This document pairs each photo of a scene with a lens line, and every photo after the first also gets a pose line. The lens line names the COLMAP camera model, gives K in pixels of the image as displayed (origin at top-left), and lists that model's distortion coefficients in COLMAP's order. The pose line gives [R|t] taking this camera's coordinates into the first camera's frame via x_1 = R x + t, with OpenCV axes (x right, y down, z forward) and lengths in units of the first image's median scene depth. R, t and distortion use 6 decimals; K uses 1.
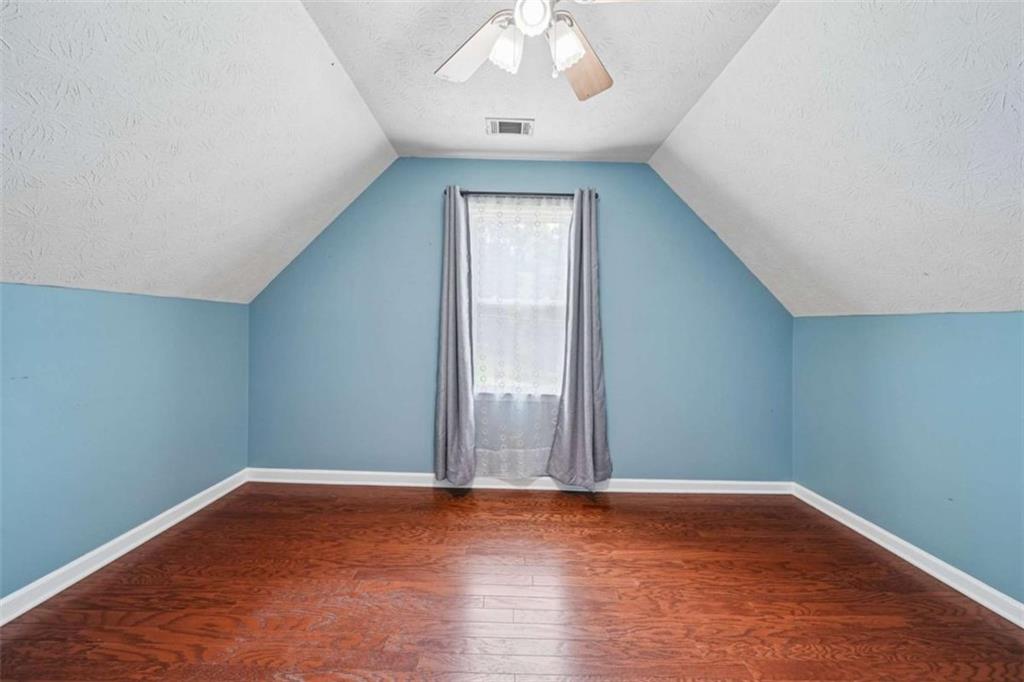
lens RADIAL K [[378.9, 0, 503.1], [0, 378.9, 327.6], [0, 0, 1]] dist [-0.007704, 0.001207]
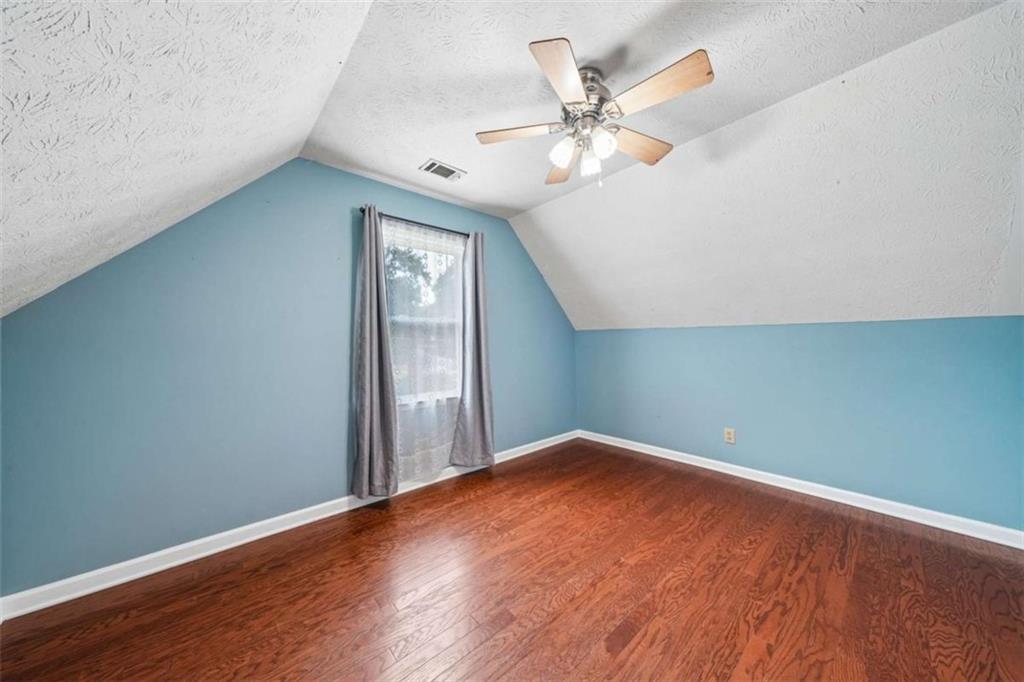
lens RADIAL K [[353.5, 0, 487.4], [0, 353.5, 335.4], [0, 0, 1]] dist [-0.005951, -0.000068]
pose [[0.747606, -0.022625, 0.663758, -0.554487], [0.027182, 0.999625, 0.003457, -0.020620], [-0.663586, 0.015458, 0.747940, 0.090572]]
